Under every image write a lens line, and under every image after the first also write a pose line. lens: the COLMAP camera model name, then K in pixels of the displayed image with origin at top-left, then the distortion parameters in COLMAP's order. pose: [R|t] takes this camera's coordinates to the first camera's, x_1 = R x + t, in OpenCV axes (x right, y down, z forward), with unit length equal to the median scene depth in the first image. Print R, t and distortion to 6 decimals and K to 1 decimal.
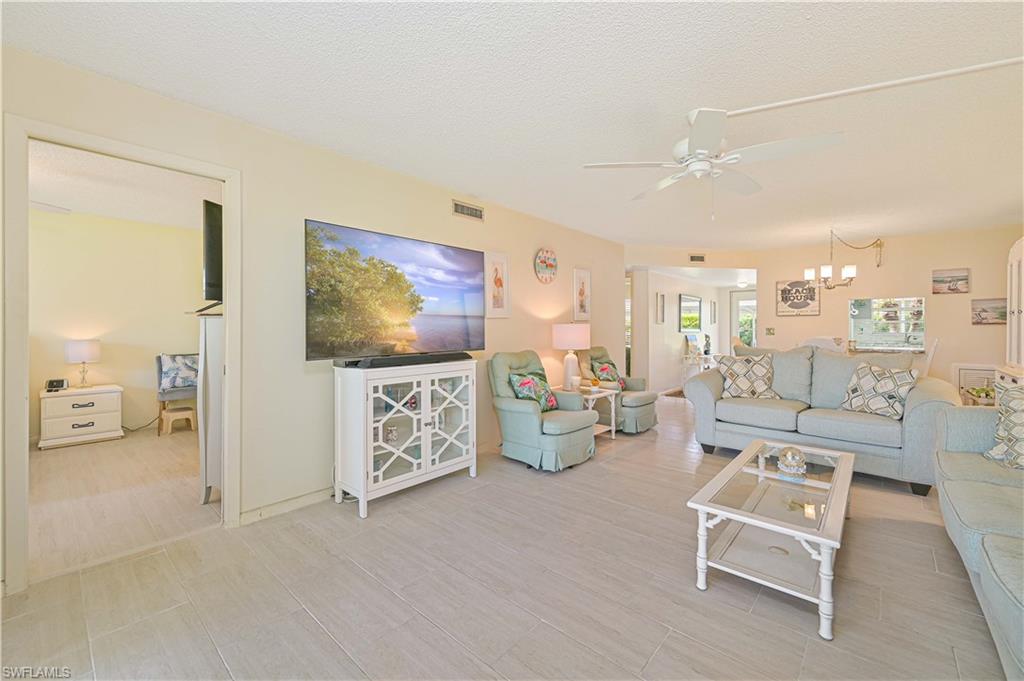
lens RADIAL K [[412.4, 0, 513.7], [0, 412.4, 327.7], [0, 0, 1]] dist [0.000272, 0.000029]
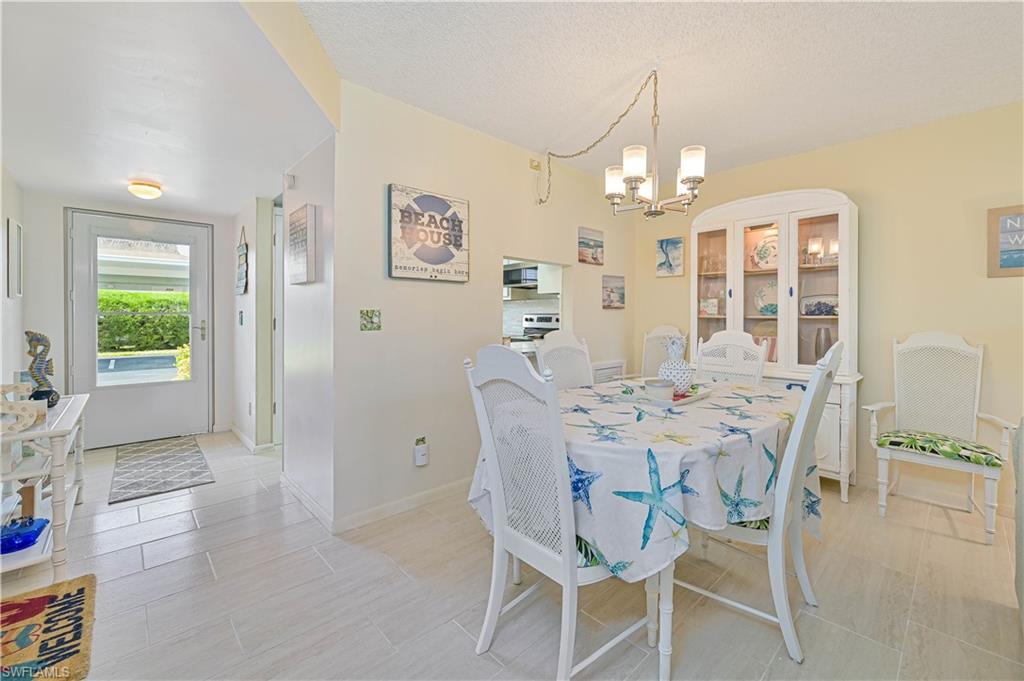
lens RADIAL K [[425.3, 0, 548.1], [0, 425.3, 318.3], [0, 0, 1]] dist [-0.000114, 0.000044]
pose [[0.052376, -0.007795, 0.998597, 0.353587], [-0.007053, 0.999942, 0.008176, 0.004351], [-0.998603, -0.007472, 0.052318, 1.110374]]
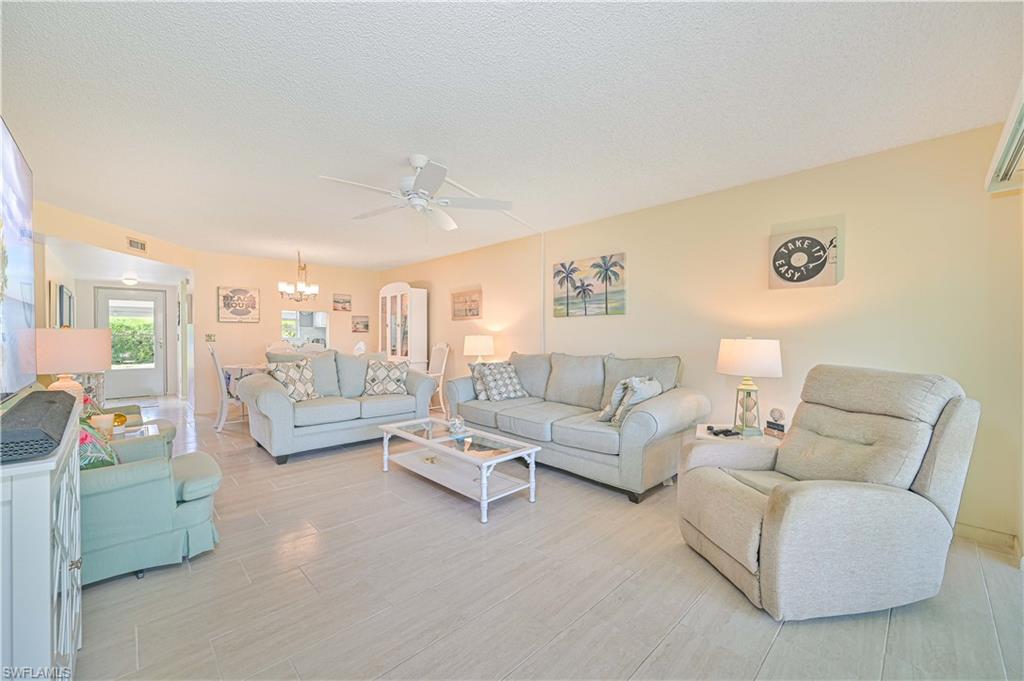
lens RADIAL K [[402.9, 0, 515.9], [0, 402.9, 335.9], [0, 0, 1]] dist [-0.000817, -0.000035]
pose [[0.069573, -0.004270, 0.997568, -0.347589], [-0.003751, 0.999983, 0.004542, -0.003206], [-0.997570, -0.004058, 0.069556, 0.307160]]
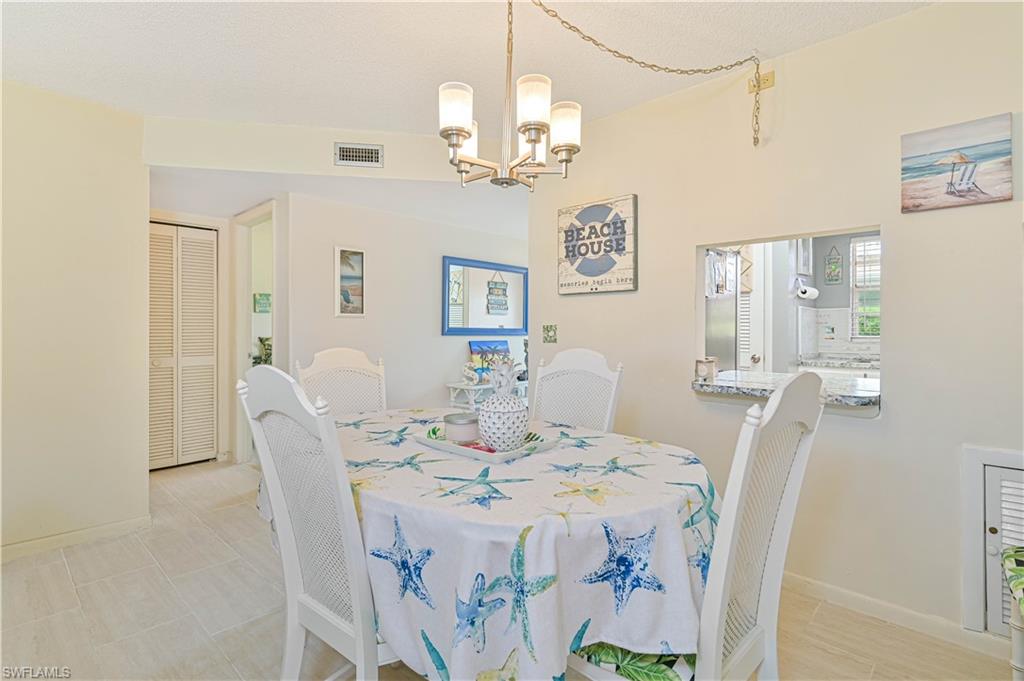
lens RADIAL K [[507.3, 0, 510.6], [0, 507.3, 327.7], [0, 0, 1]] dist [0.012783, -0.000370]
pose [[0.998983, 0.002242, -0.045042, 0.812036], [-0.002294, 0.999997, -0.001107, 0.004583], [0.045039, 0.001210, 0.998984, 0.664226]]
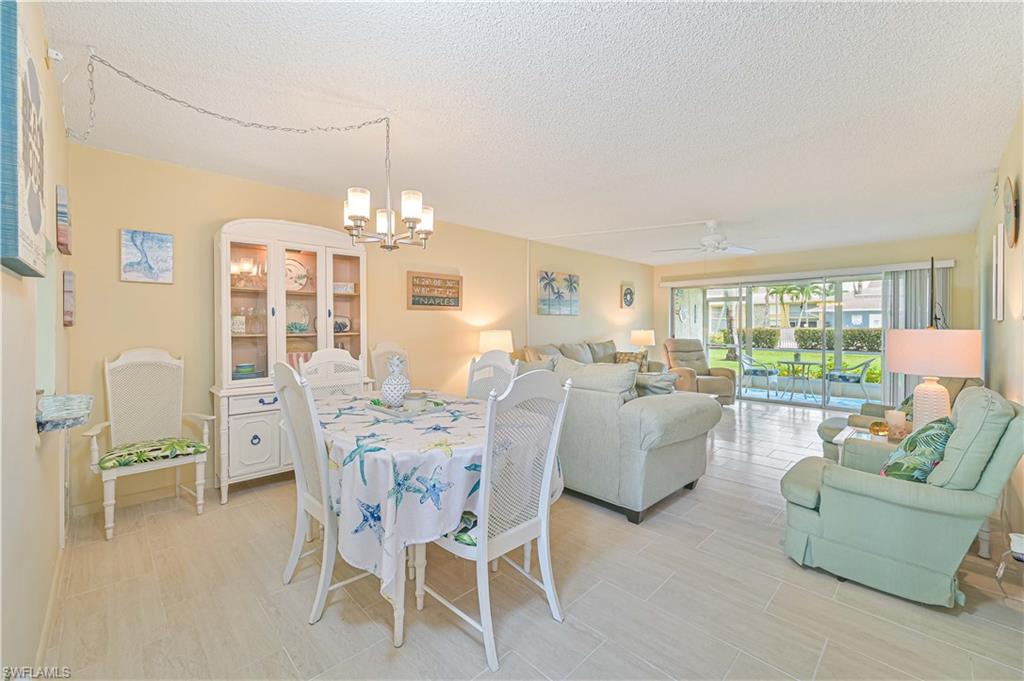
lens RADIAL K [[412.4, 0, 513.7], [0, 412.4, 327.7], [0, 0, 1]] dist [0.000272, 0.000029]
pose [[-0.997617, -0.002153, 0.068958, 0.615115], [-0.001964, 0.999994, 0.002801, -0.009086], [-0.068964, 0.002659, -0.997616, 1.472988]]
